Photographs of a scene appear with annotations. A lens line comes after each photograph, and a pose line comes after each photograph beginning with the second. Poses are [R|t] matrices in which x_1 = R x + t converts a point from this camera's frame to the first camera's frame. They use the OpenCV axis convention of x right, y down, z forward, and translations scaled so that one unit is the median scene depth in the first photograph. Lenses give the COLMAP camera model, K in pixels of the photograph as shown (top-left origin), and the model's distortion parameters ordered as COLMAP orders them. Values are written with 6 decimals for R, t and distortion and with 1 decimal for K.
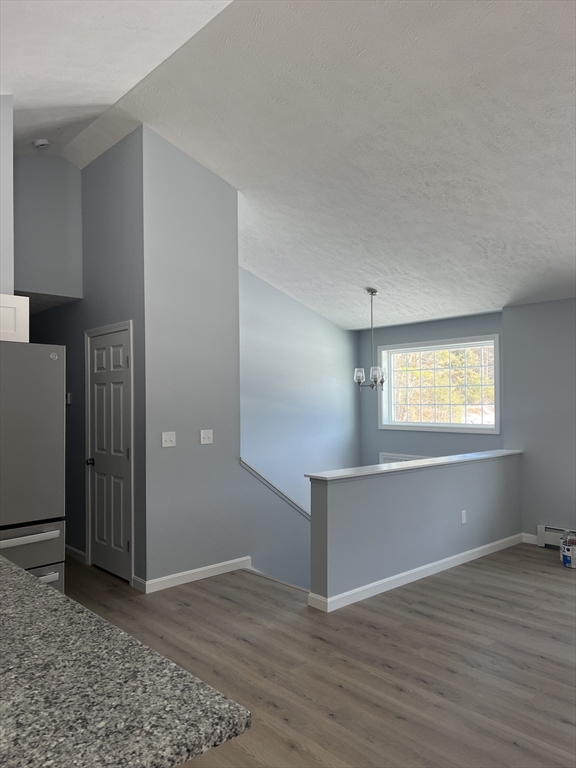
lens RADIAL K [[580.7, 0, 288.4], [0, 580.7, 384.6], [0, 0, 1]] dist [0.016231, -0.007972]
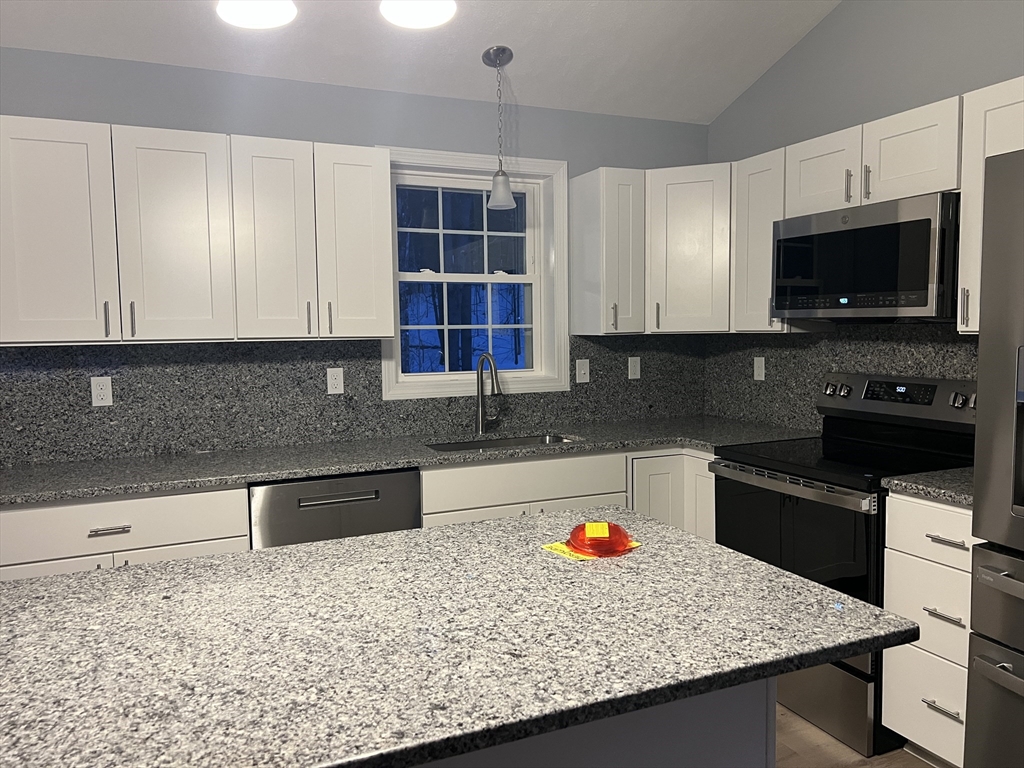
lens RADIAL K [[774.2, 0, 513.0], [0, 774.2, 383.5], [0, 0, 1]] dist [0.016231, -0.007972]
pose [[-0.302408, 0.086432, -0.949252, 0.204213], [0.042387, 0.996115, 0.077196, 0.091668], [0.952236, -0.016891, -0.304897, 1.554739]]
